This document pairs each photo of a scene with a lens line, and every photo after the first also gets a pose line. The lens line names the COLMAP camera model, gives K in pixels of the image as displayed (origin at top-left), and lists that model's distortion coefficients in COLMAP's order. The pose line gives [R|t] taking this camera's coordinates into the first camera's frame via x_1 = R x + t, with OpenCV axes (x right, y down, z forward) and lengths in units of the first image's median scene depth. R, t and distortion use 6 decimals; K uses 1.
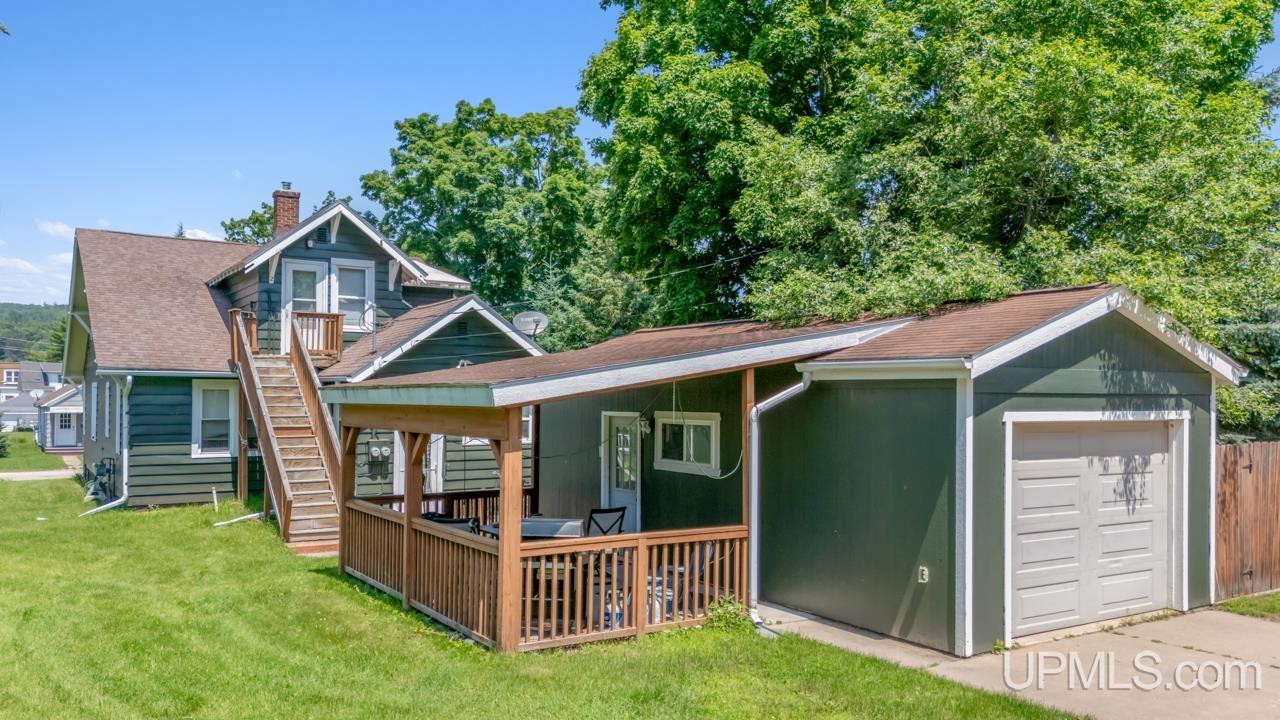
lens RADIAL K [[963.2, 0, 654.6], [0, 963.2, 398.1], [0, 0, 1]] dist [0.036911, -0.021014]
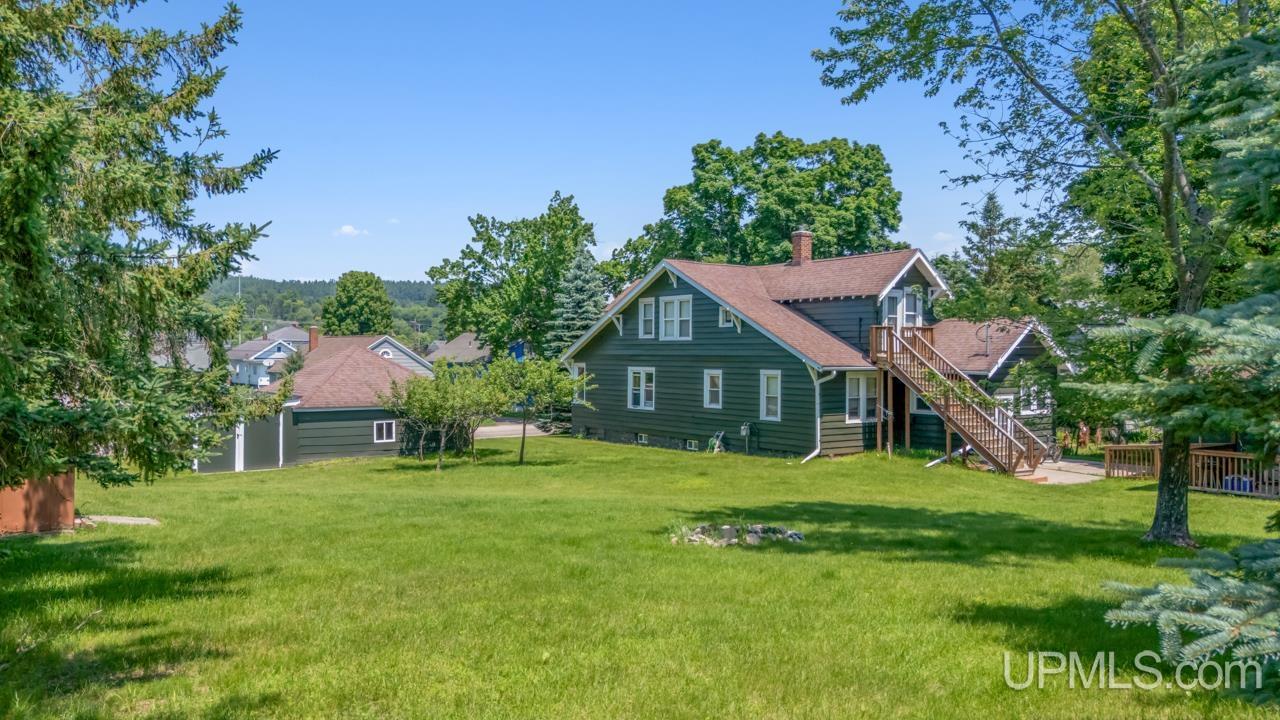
lens RADIAL K [[963.2, 0, 638.6], [0, 963.2, 358.2], [0, 0, 1]] dist [0.036911, -0.021014]
pose [[0.998498, -0.001869, 0.054751, -0.817415], [0.001707, 0.999994, 0.003019, -0.042063], [-0.054756, -0.002921, 0.998495, -0.445703]]
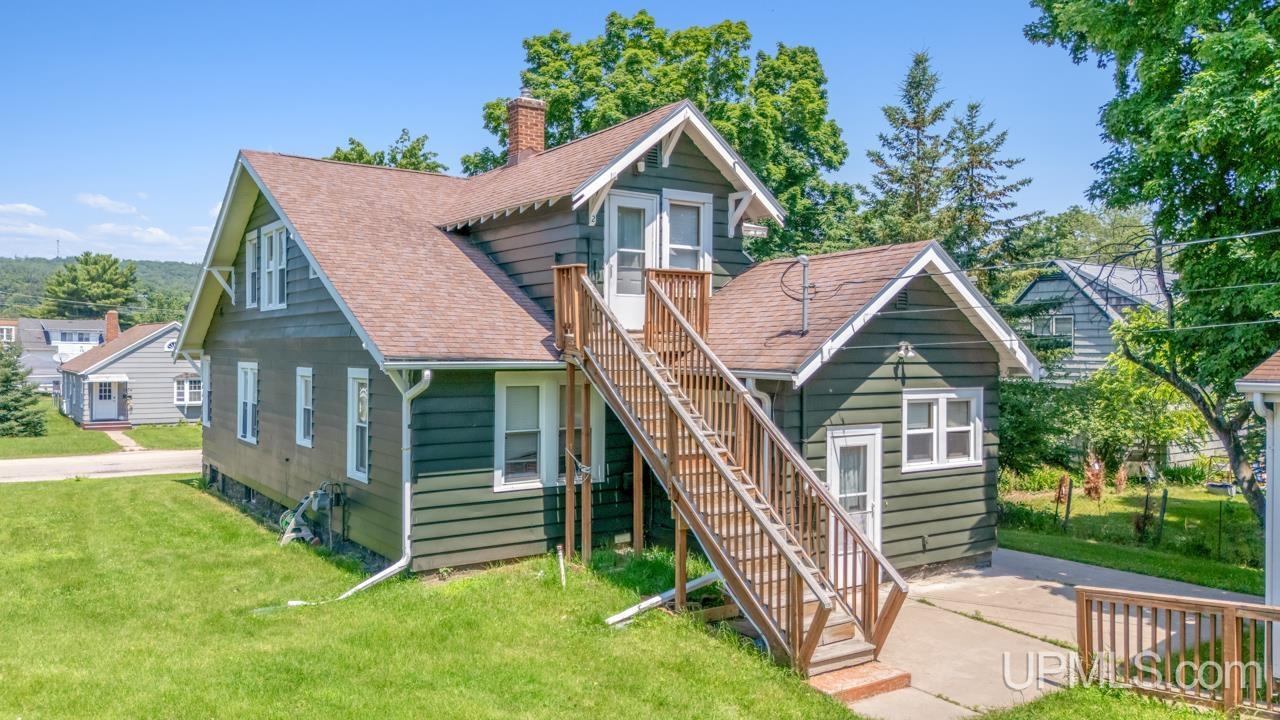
lens RADIAL K [[963.2, 0, 640.5], [0, 963.2, 352.5], [0, 0, 1]] dist [0.036911, -0.021014]
pose [[0.999929, -0.000633, 0.011901, -0.357863], [0.000619, 0.999999, 0.001224, -0.030705], [-0.011902, -0.001216, 0.999928, 0.324208]]
